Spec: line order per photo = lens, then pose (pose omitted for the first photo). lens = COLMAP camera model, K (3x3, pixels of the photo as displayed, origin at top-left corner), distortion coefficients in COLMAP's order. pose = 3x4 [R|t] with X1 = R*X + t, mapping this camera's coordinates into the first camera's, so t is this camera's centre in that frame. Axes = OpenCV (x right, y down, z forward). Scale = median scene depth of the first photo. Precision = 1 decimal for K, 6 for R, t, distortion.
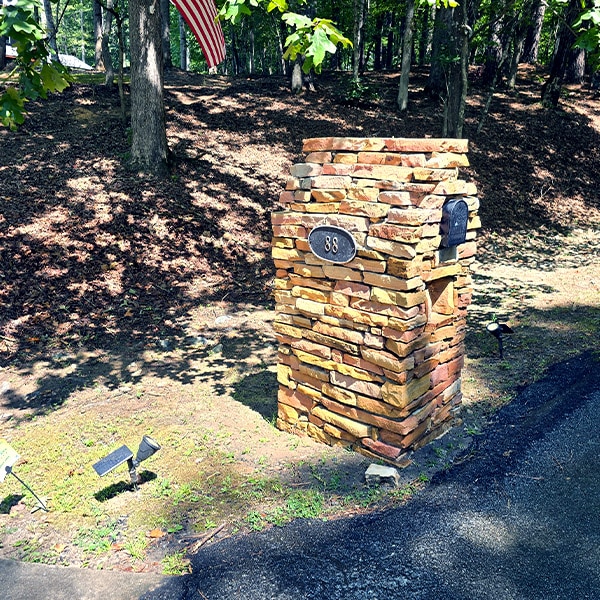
lens RADIAL K [[461.7, 0, 300.0], [0, 461.7, 300.0], [0, 0, 1]] dist [0.062087, -0.004134]
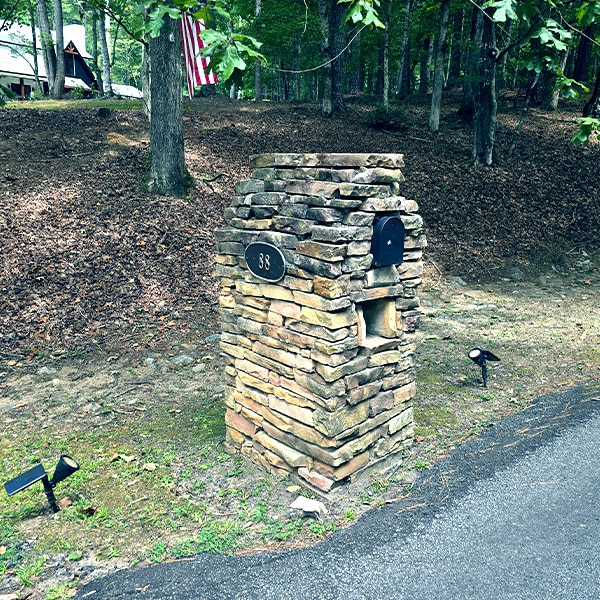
lens RADIAL K [[461.7, 0, 300.0], [0, 461.7, 300.0], [0, 0, 1]] dist [0.062087, -0.004134]
pose [[0.996180, 0.021504, -0.084630, 0.231849], [-0.025250, 0.998737, -0.043444, -0.000471], [0.083588, 0.045415, 0.995465, 0.052337]]
